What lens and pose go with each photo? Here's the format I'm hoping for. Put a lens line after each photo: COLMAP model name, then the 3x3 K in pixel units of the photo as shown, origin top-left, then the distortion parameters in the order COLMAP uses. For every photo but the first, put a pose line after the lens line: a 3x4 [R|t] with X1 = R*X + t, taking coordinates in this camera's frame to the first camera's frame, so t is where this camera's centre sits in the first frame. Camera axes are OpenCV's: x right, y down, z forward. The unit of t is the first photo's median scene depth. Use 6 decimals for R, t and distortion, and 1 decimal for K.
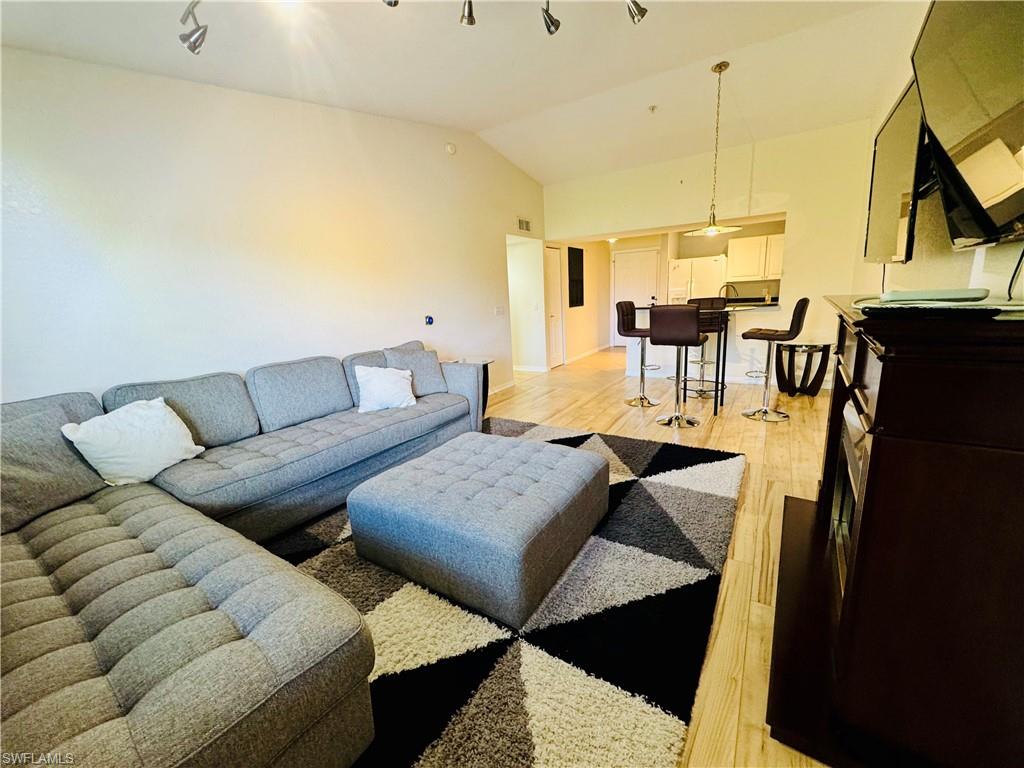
lens RADIAL K [[408.1, 0, 510.3], [0, 408.1, 383.5], [0, 0, 1]] dist [-0.000159, 0.000024]
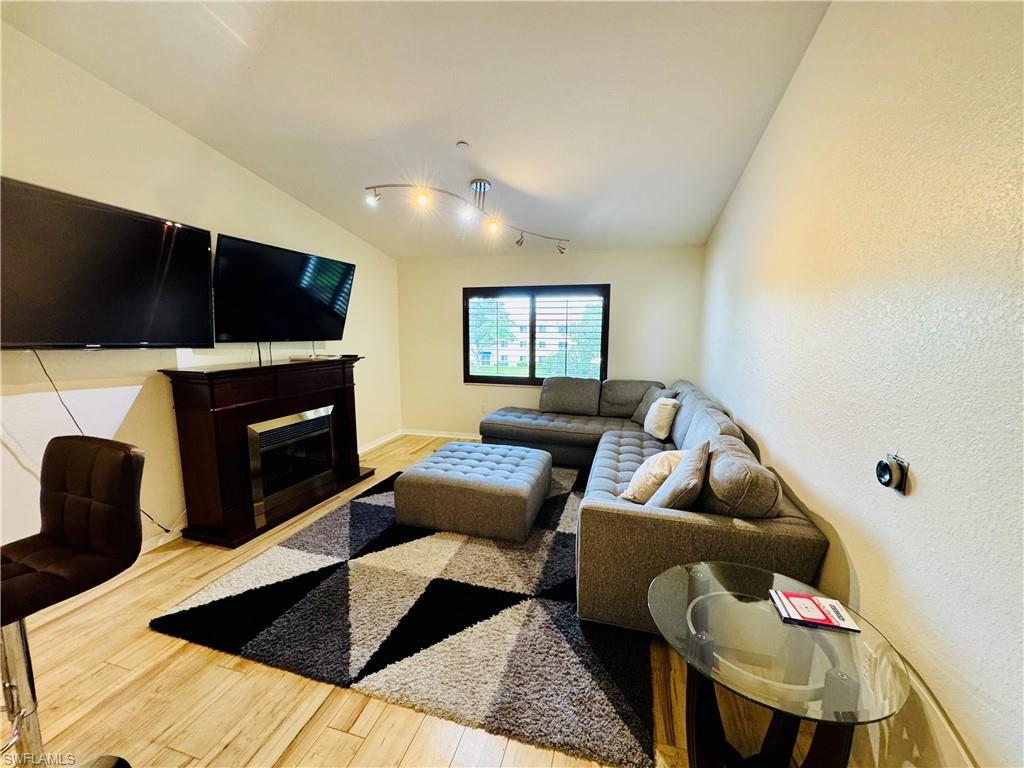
lens RADIAL K [[408.1, 0, 510.3], [0, 408.1, 383.5], [0, 0, 1]] dist [-0.000159, 0.000024]
pose [[-0.955114, 0.083819, -0.284133, 0.155704], [-0.021514, 0.936978, 0.348726, -0.385058], [0.295457, 0.339186, -0.893117, 1.464232]]
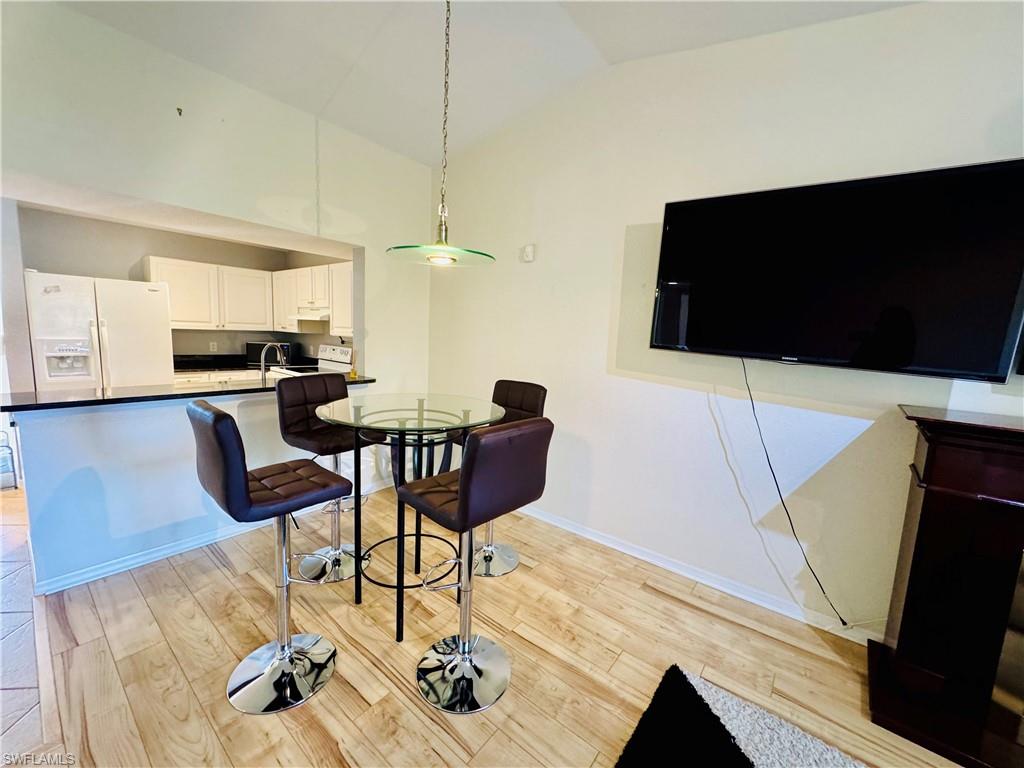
lens RADIAL K [[408.1, 0, 510.3], [0, 408.1, 383.5], [0, 0, 1]] dist [-0.000159, 0.000024]
pose [[0.089185, -0.070541, 0.993514, 0.002957], [0.166959, 0.984434, 0.054909, -0.261791], [-0.981922, 0.160979, 0.099574, 0.994806]]
